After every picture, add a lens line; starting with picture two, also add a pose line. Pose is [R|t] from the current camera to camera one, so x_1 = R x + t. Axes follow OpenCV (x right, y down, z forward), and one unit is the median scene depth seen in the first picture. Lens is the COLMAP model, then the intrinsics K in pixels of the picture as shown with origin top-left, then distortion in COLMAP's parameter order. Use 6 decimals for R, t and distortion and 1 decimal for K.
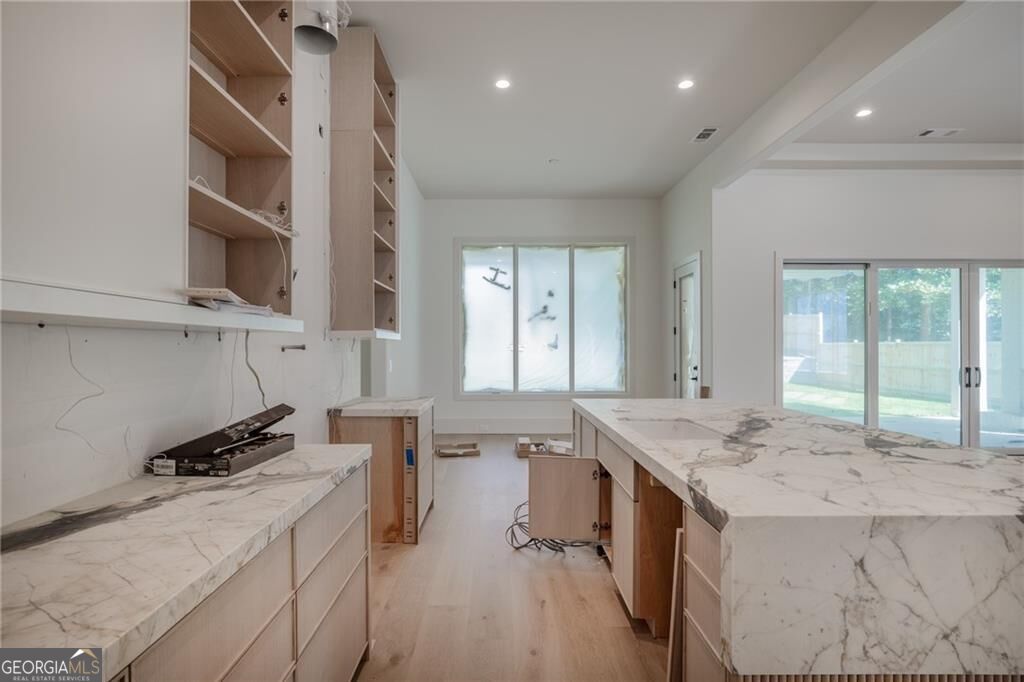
lens RADIAL K [[509.5, 0, 512.0], [0, 509.5, 341.0], [0, 0, 1]] dist [0.002645, 0.000337]
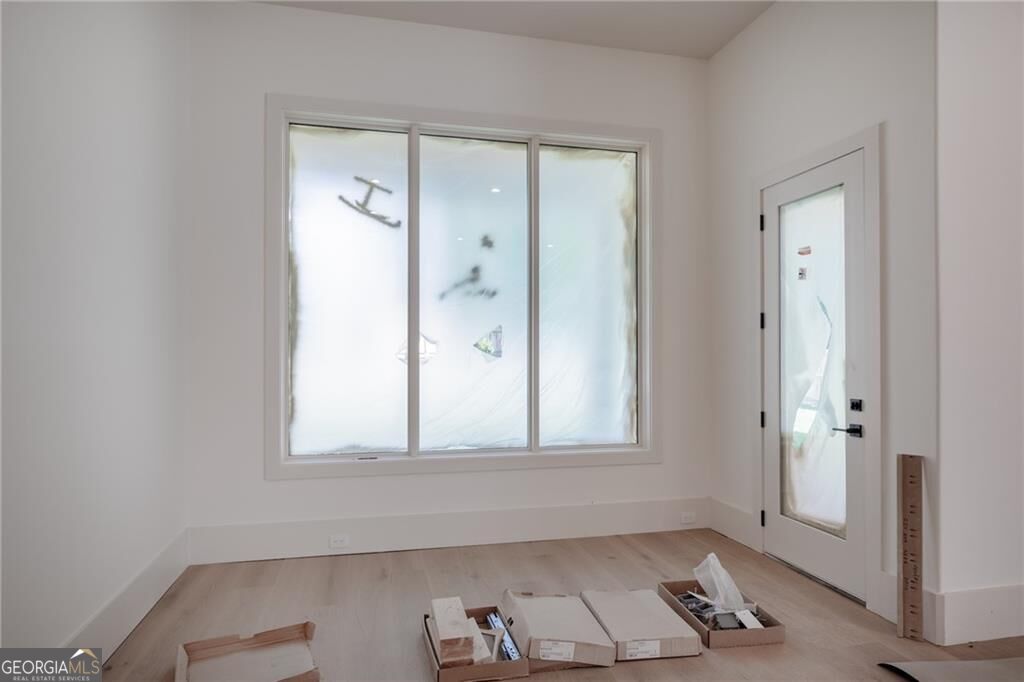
lens RADIAL K [[562.8, 0, 512.0], [0, 562.8, 341.0], [0, 0, 1]] dist [0.001189, 0.000084]
pose [[0.974192, 0.005607, 0.225651, -0.019642], [-0.004760, 0.999979, -0.004299, 0.002113], [-0.225671, 0.003114, 0.974199, 0.485850]]
